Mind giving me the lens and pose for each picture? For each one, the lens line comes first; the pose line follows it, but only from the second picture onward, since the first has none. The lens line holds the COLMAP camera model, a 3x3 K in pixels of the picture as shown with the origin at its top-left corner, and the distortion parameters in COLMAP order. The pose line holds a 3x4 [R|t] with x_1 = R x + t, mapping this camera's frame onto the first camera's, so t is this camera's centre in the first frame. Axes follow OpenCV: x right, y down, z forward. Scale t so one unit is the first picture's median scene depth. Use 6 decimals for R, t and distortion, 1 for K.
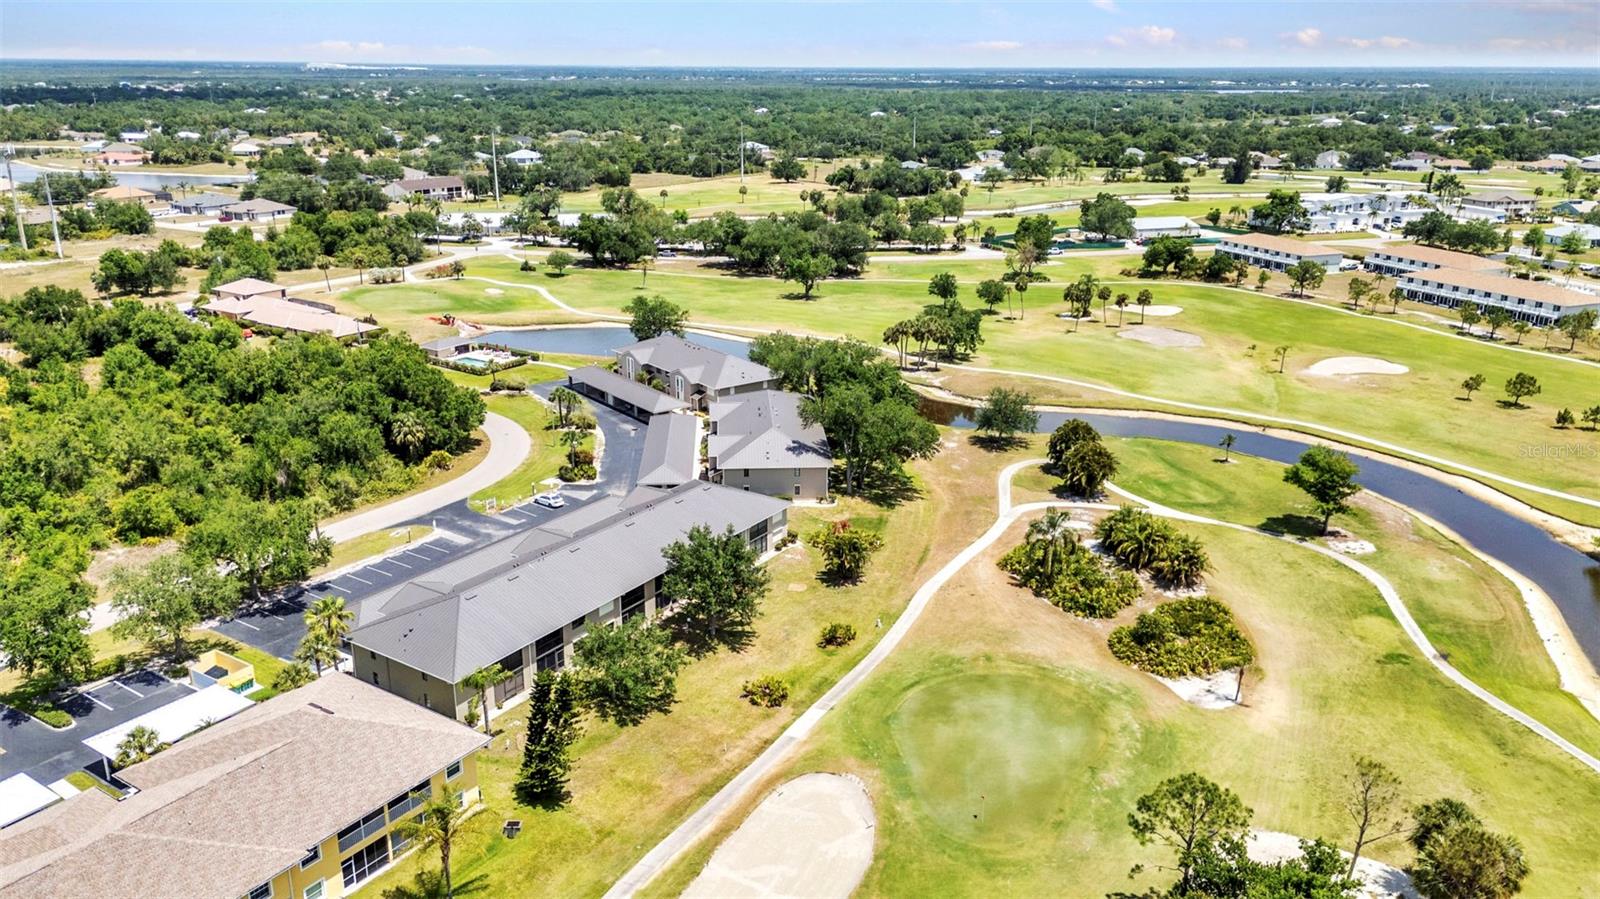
lens RADIAL K [[1173.2, 0, 800.0], [0, 1173.2, 449.5], [0, 0, 1]] dist [0.073061, -0.068172]
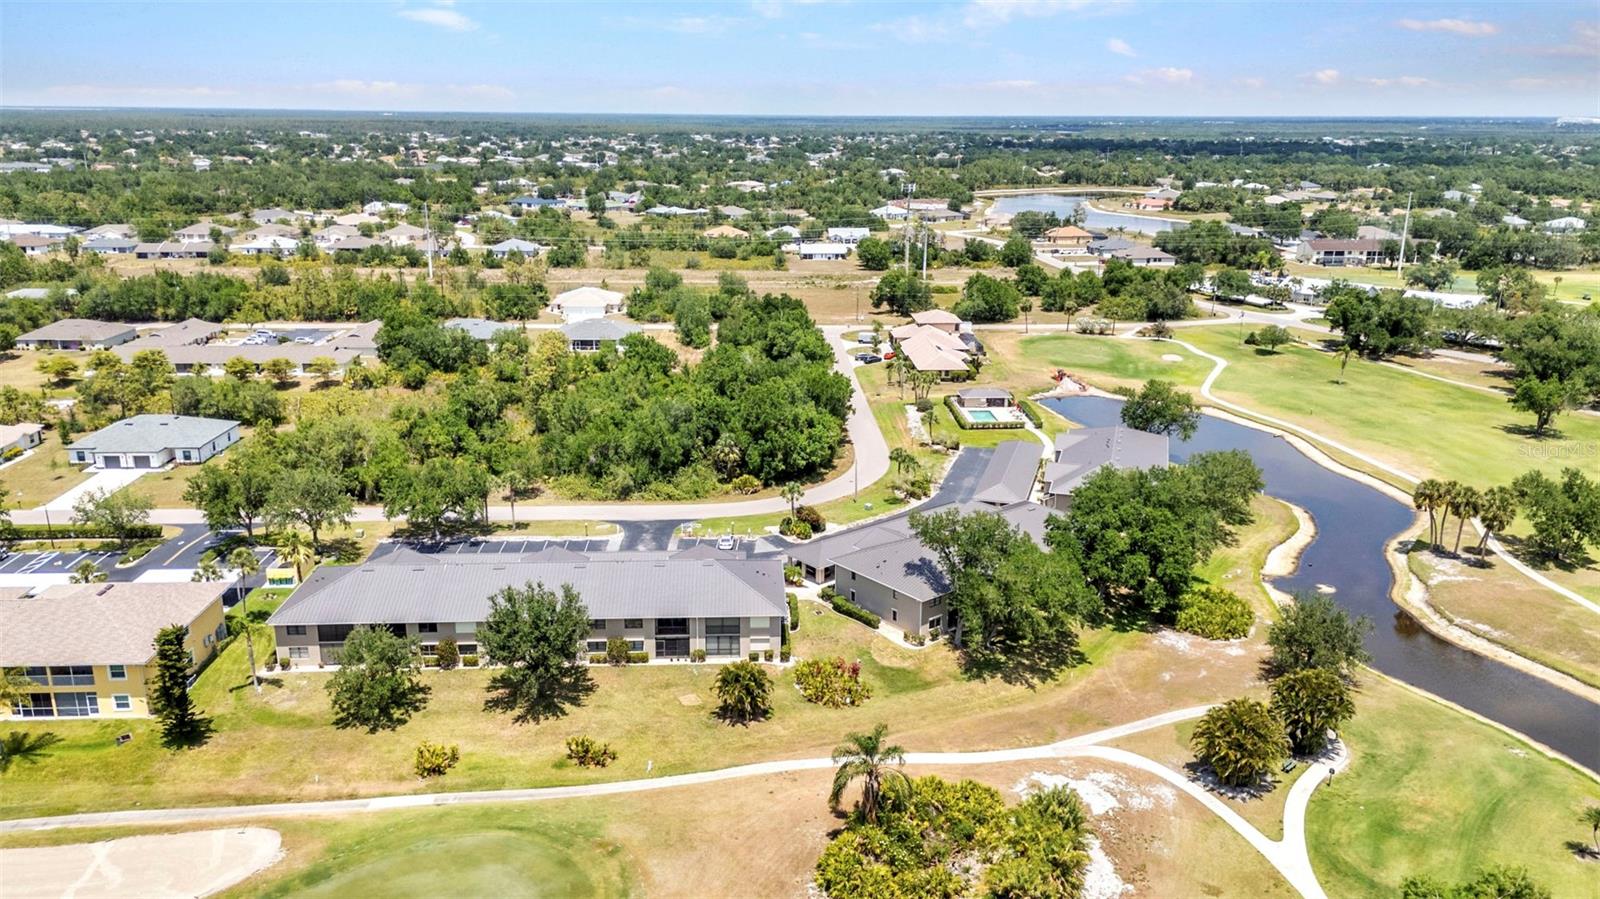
lens RADIAL K [[1175.6, 0, 800.0], [0, 1175.6, 449.5], [0, 0, 1]] dist [0.065912, -0.058583]
pose [[0.590938, 0.220183, -0.776087, 0.367130], [-0.253350, 0.964012, 0.080590, -0.081578], [0.765902, 0.148998, 0.625455, 0.263598]]
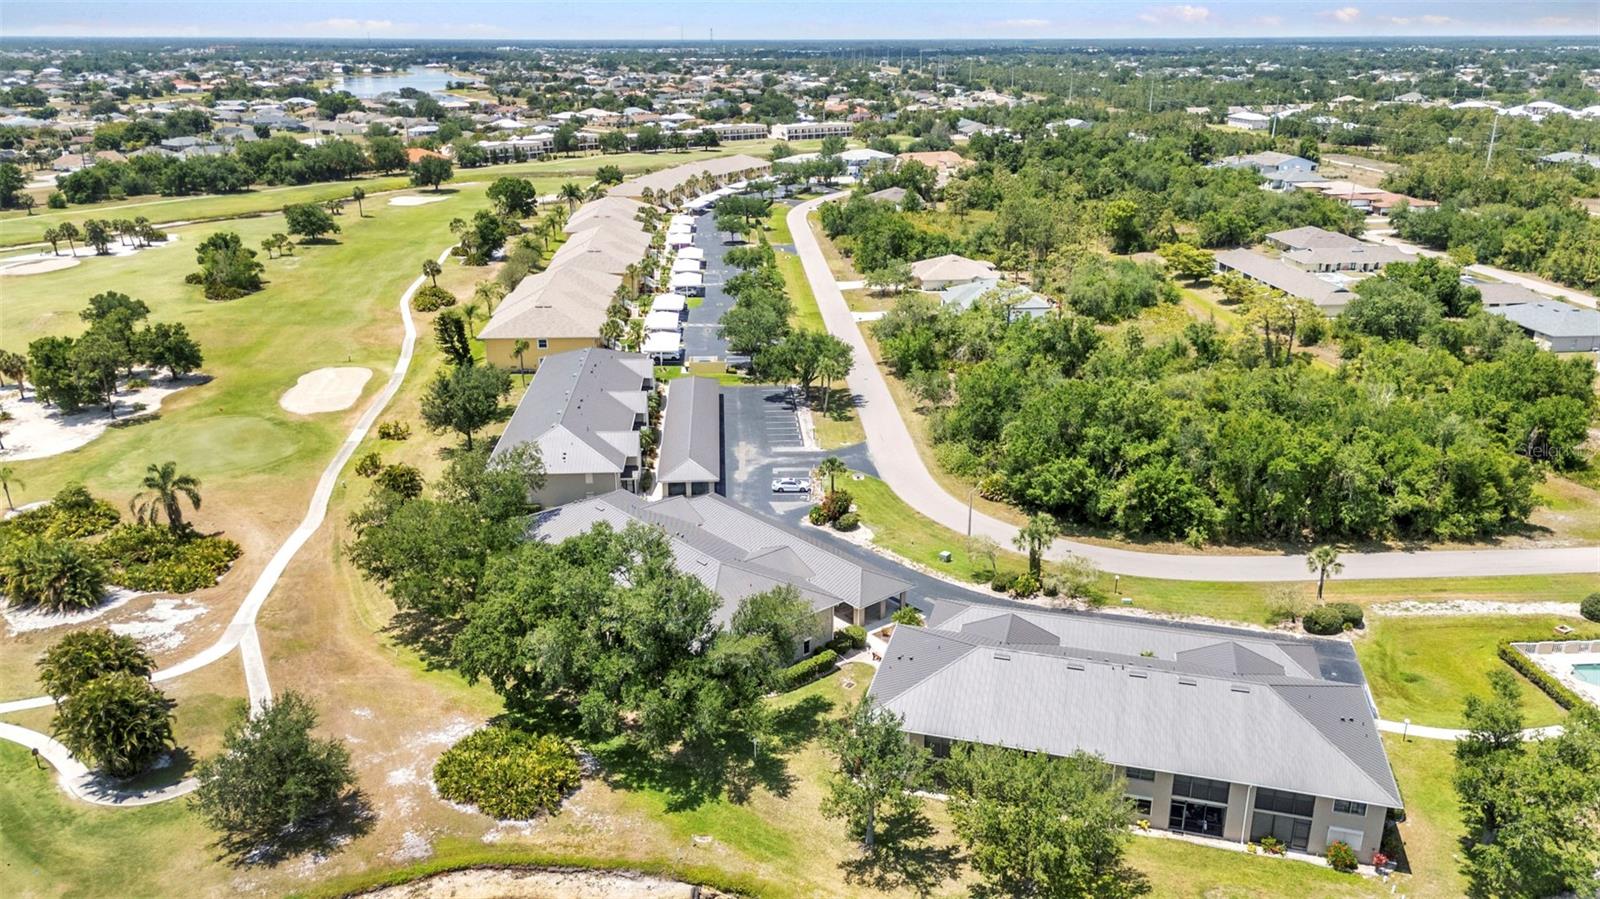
lens RADIAL K [[1173.2, 0, 800.0], [0, 1173.2, 449.5], [0, 0, 1]] dist [0.073061, -0.068172]
pose [[-0.794909, 0.195474, -0.574377, 0.186690], [-0.191163, 0.817773, 0.542866, -0.299680], [0.575826, 0.541329, -0.612688, 0.980308]]
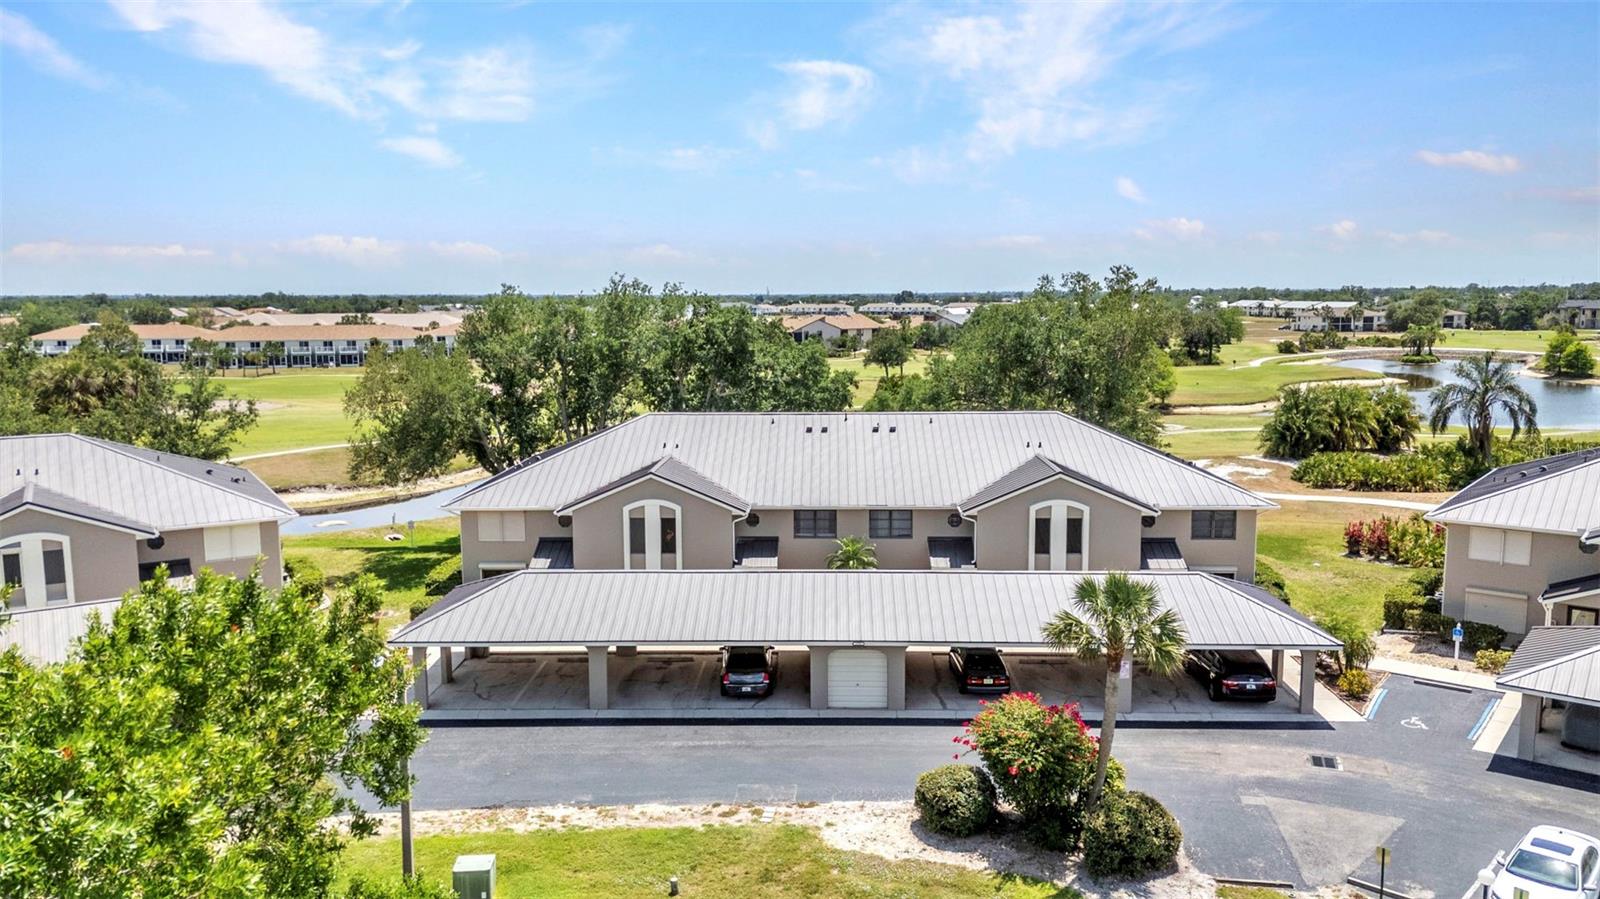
lens RADIAL K [[1173.2, 0, 800.0], [0, 1173.2, 449.5], [0, 0, 1]] dist [0.073061, -0.068172]
pose [[0.091791, -0.136580, 0.986367, -0.247727], [0.315175, 0.943609, 0.101330, -0.044803], [-0.944584, 0.301577, 0.129661, 0.675910]]
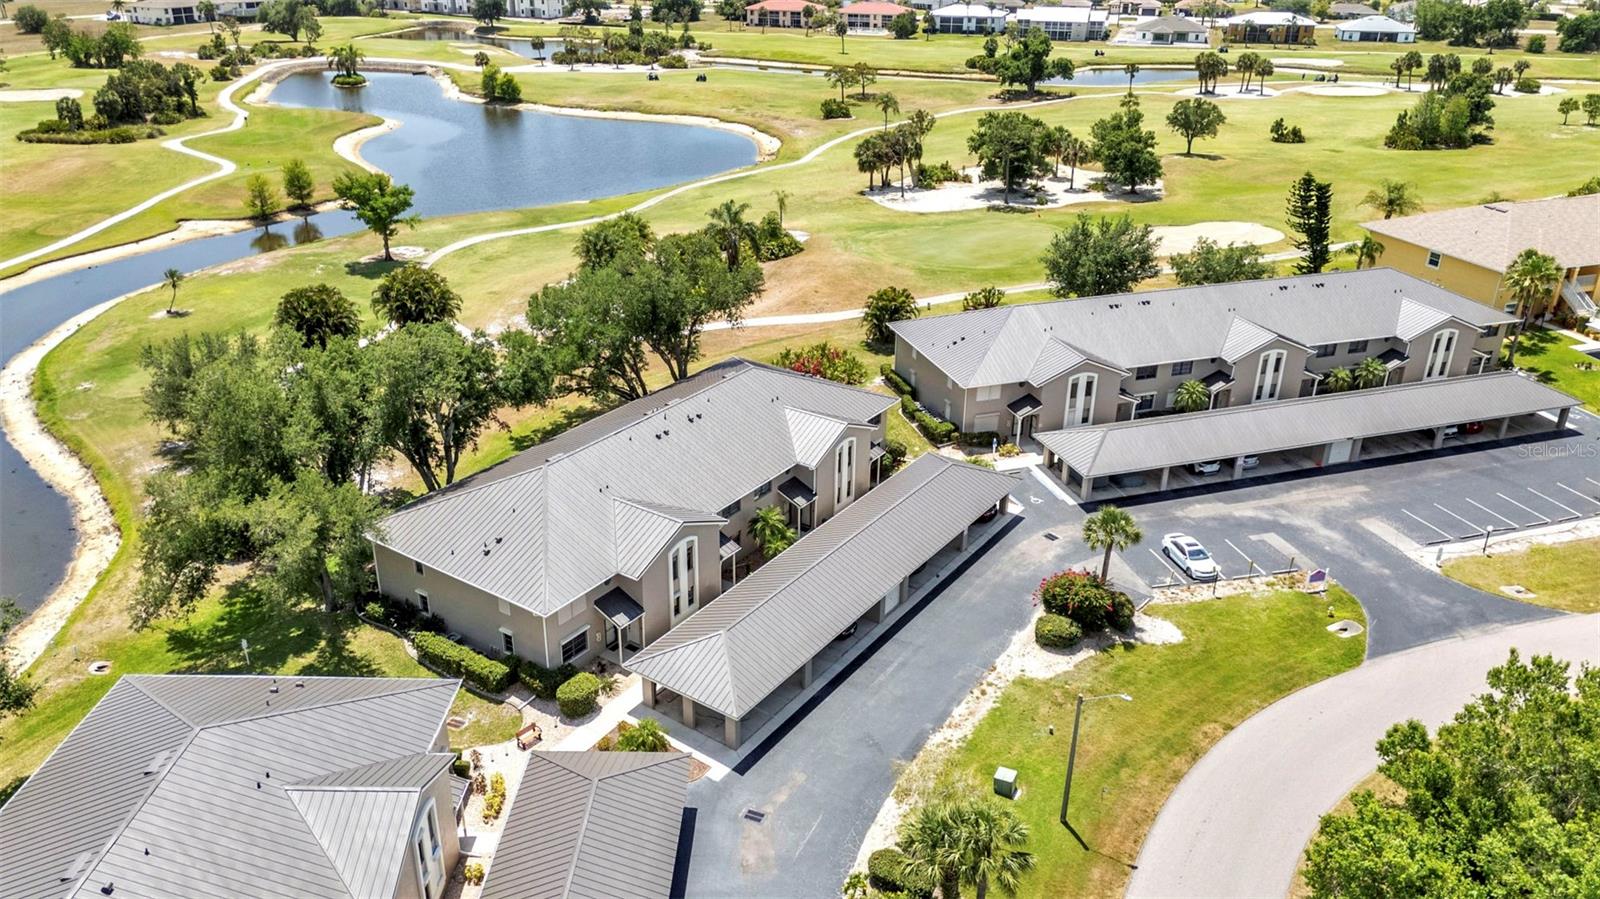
lens RADIAL K [[1175.6, 0, 800.0], [0, 1175.6, 449.5], [0, 0, 1]] dist [0.065912, -0.058583]
pose [[-0.783921, -0.270830, 0.558676, -0.219370], [0.181120, 0.760942, 0.623027, -0.200688], [-0.593855, 0.589591, -0.547466, 0.845276]]
